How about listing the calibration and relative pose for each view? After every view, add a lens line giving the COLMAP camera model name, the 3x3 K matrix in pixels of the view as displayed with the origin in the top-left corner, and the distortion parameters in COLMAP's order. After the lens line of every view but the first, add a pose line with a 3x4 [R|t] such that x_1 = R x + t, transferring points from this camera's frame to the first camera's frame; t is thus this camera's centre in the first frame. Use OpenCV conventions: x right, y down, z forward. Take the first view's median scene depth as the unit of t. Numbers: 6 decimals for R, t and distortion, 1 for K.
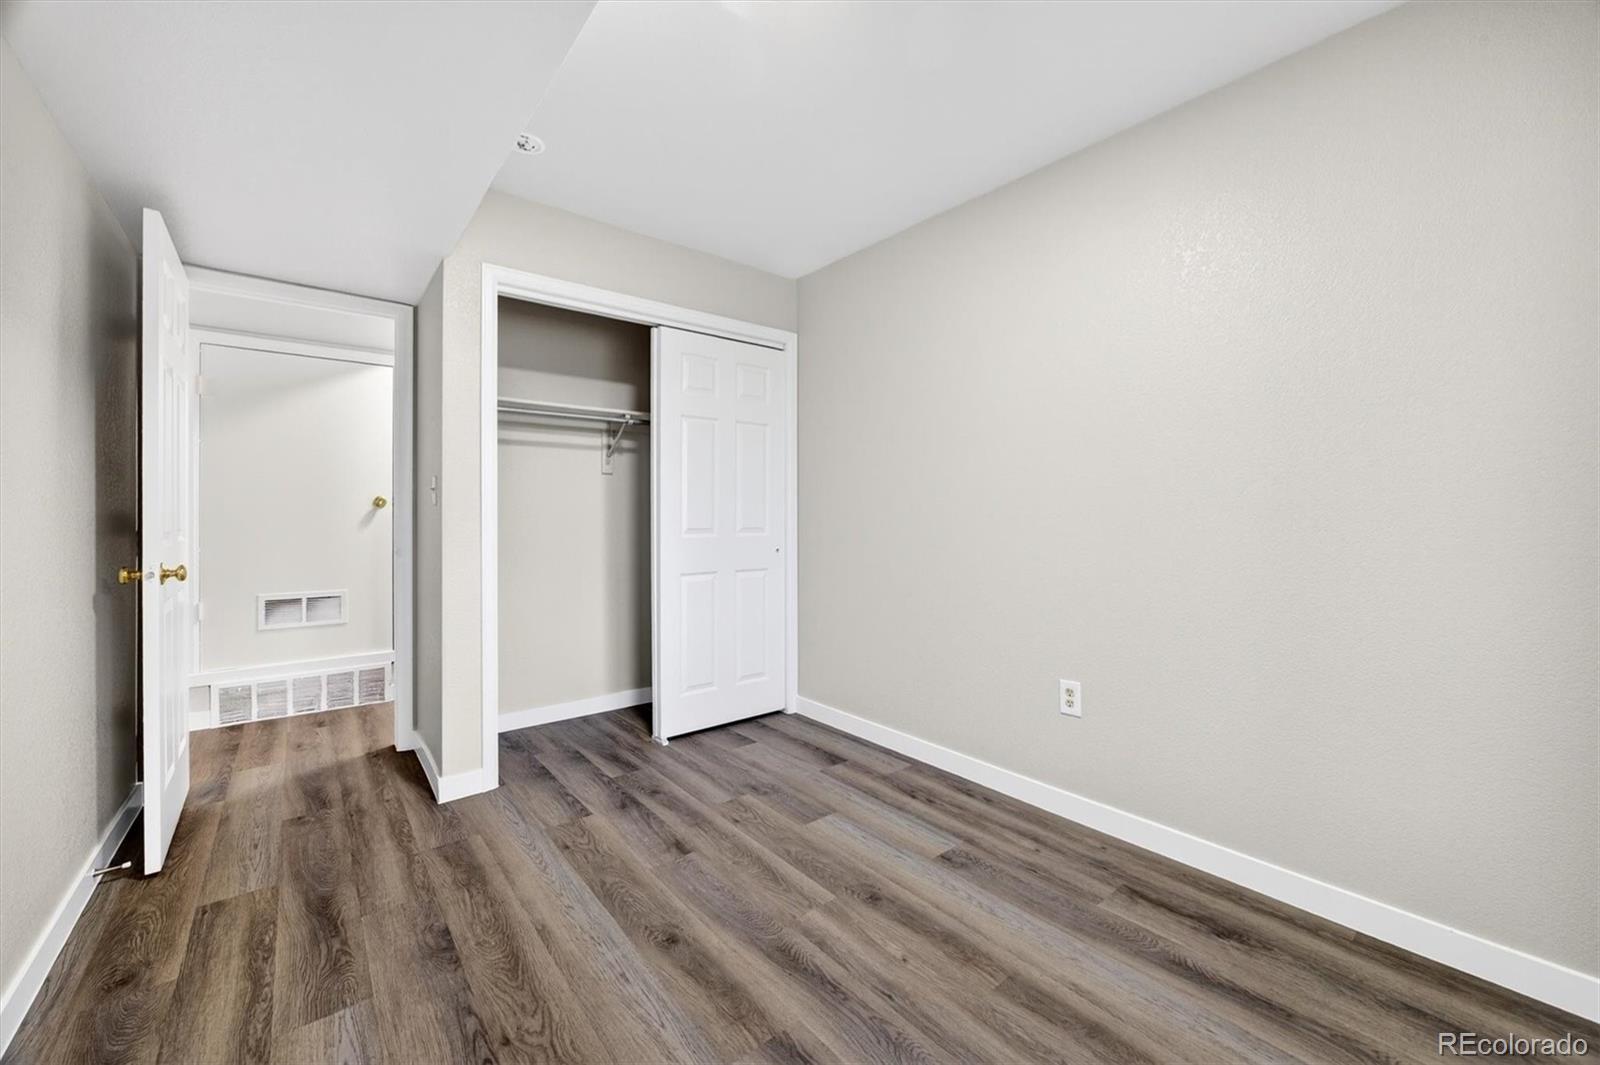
lens RADIAL K [[615.0, 0, 804.7], [0, 615.0, 523.1], [0, 0, 1]] dist [-0.026709, 0.000012]
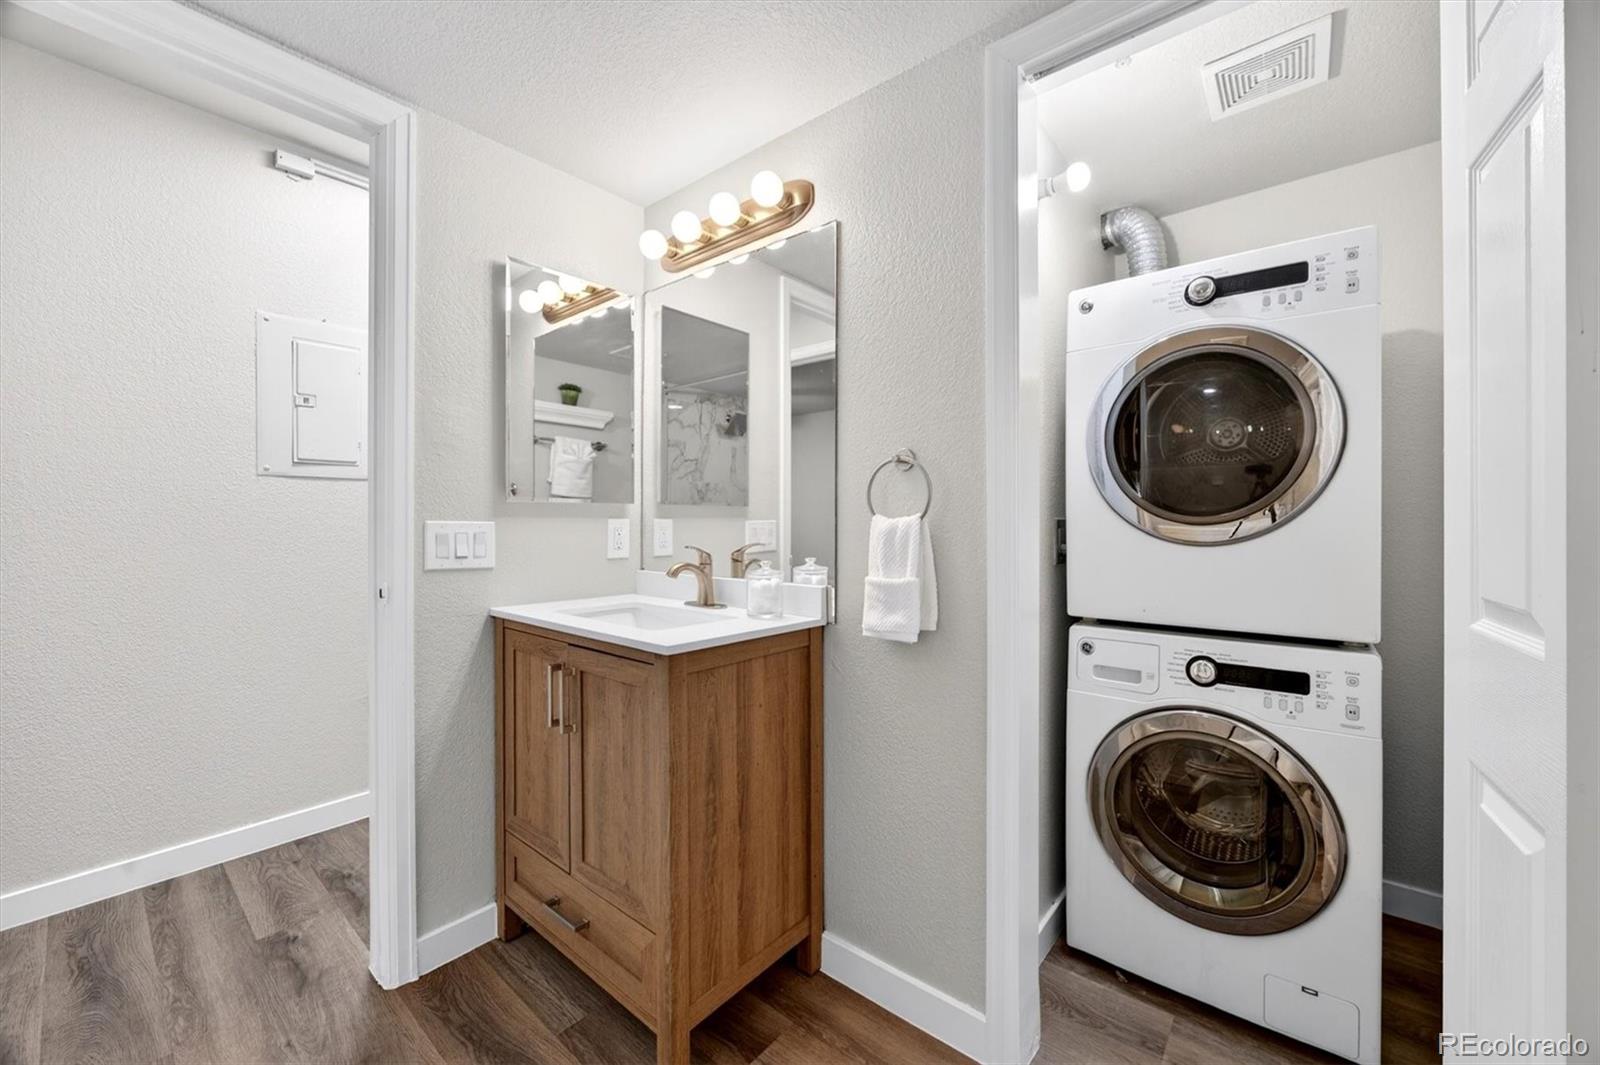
lens RADIAL K [[615.0, 0, 804.7], [0, 615.0, 523.1], [0, 0, 1]] dist [-0.026709, 0.000012]
pose [[-0.981626, 0.006581, -0.190704, -1.641093], [0.004422, 0.999921, 0.011744, 0.015986], [0.190766, 0.010685, -0.981577, 1.995646]]
